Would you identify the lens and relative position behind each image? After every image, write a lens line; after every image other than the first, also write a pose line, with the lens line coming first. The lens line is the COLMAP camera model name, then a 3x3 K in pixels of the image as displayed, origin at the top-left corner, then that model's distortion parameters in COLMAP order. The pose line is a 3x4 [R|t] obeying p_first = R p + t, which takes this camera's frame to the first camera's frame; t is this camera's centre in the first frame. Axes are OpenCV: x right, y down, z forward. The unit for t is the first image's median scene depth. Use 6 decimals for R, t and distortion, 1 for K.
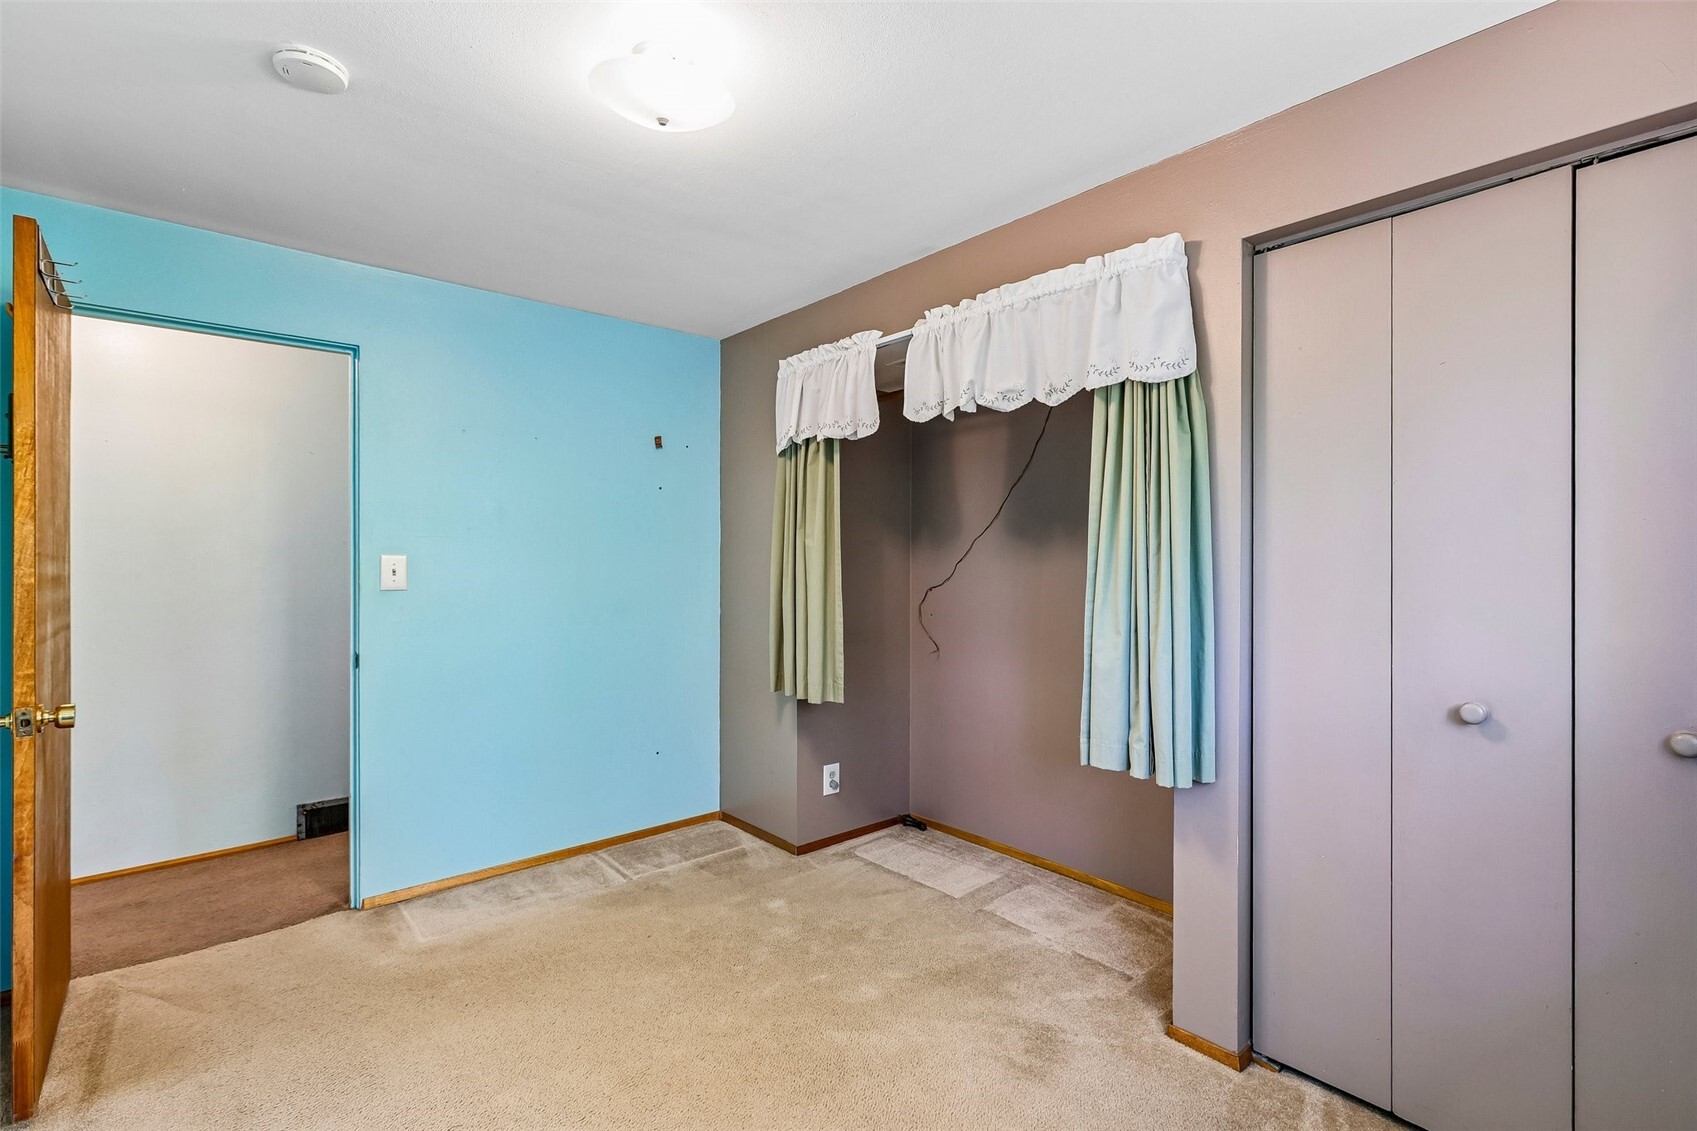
lens RADIAL K [[759.8, 0, 848.5], [0, 759.8, 565.5], [0, 0, 1]] dist [-0.003502, 0.000315]
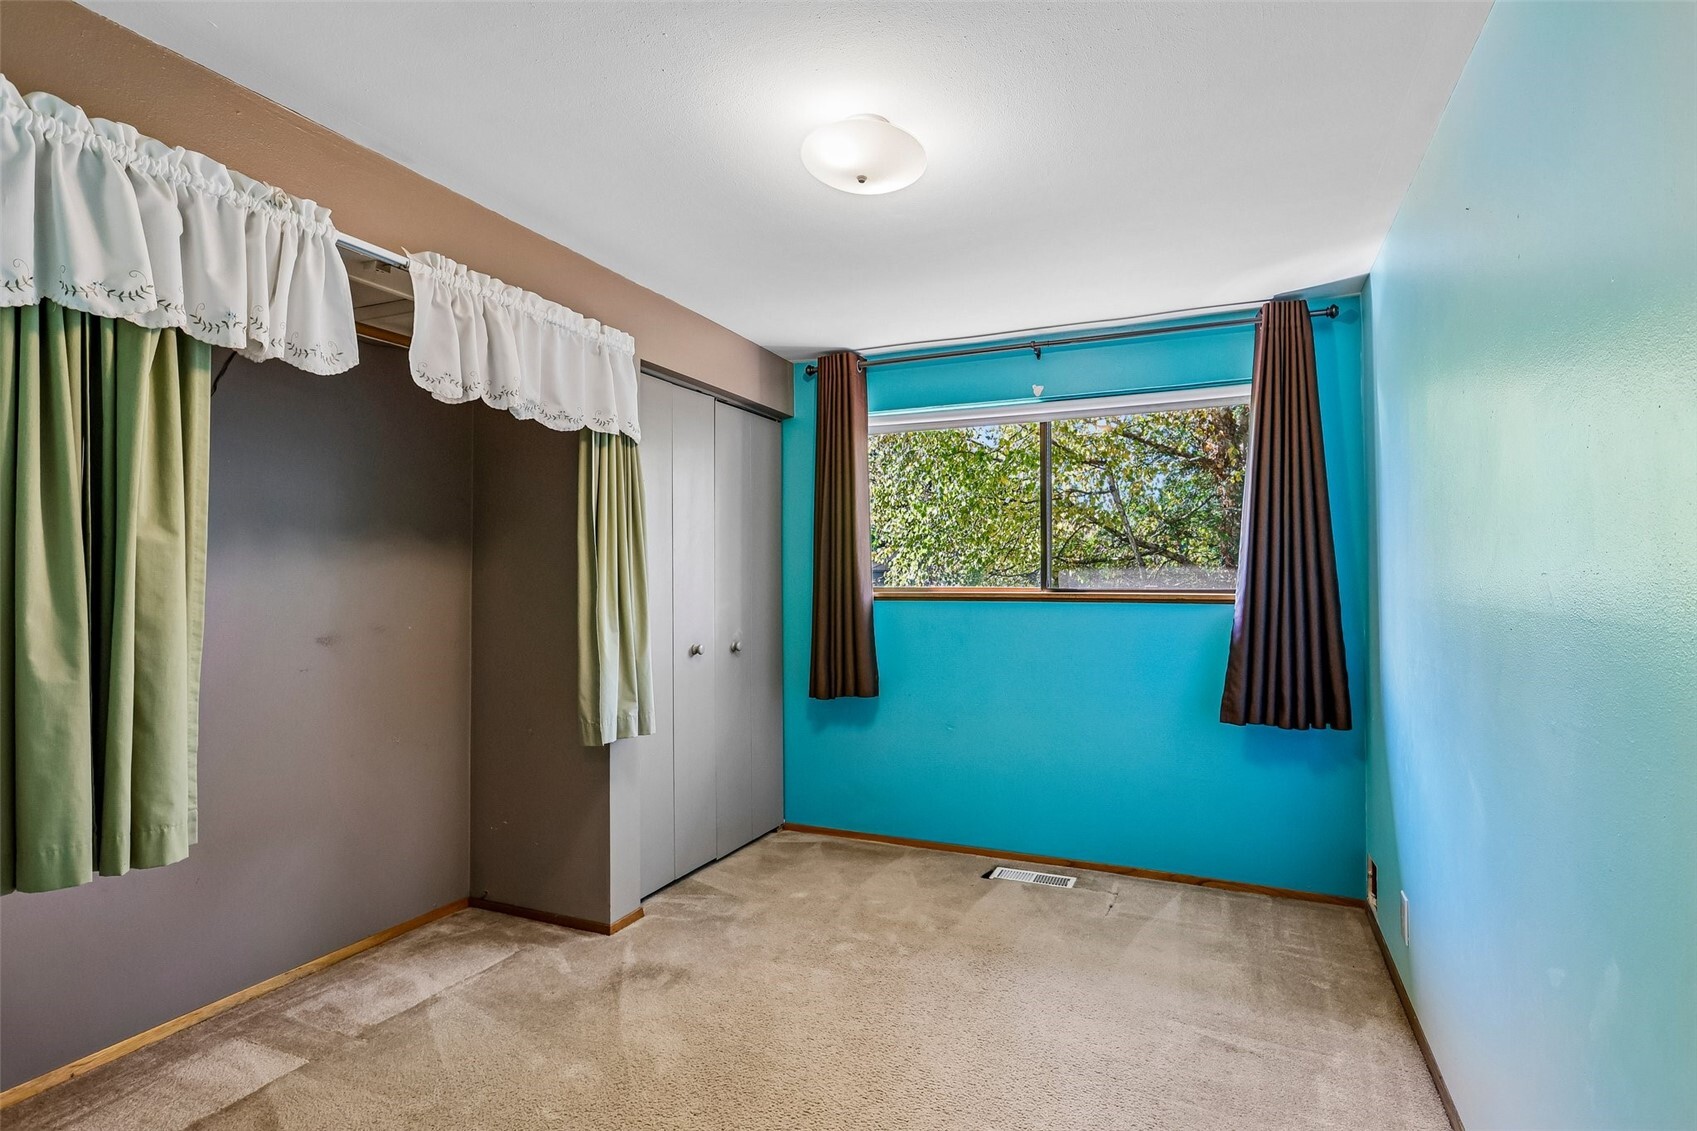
lens RADIAL K [[904.8, 0, 848.5], [0, 904.8, 565.5], [0, 0, 1]] dist [0.000318, -0.000326]
pose [[-0.449426, 0.010602, 0.893255, -1.042675], [0.005977, 0.999943, -0.008861, -0.003653], [-0.893297, 0.001356, -0.449464, 1.187294]]
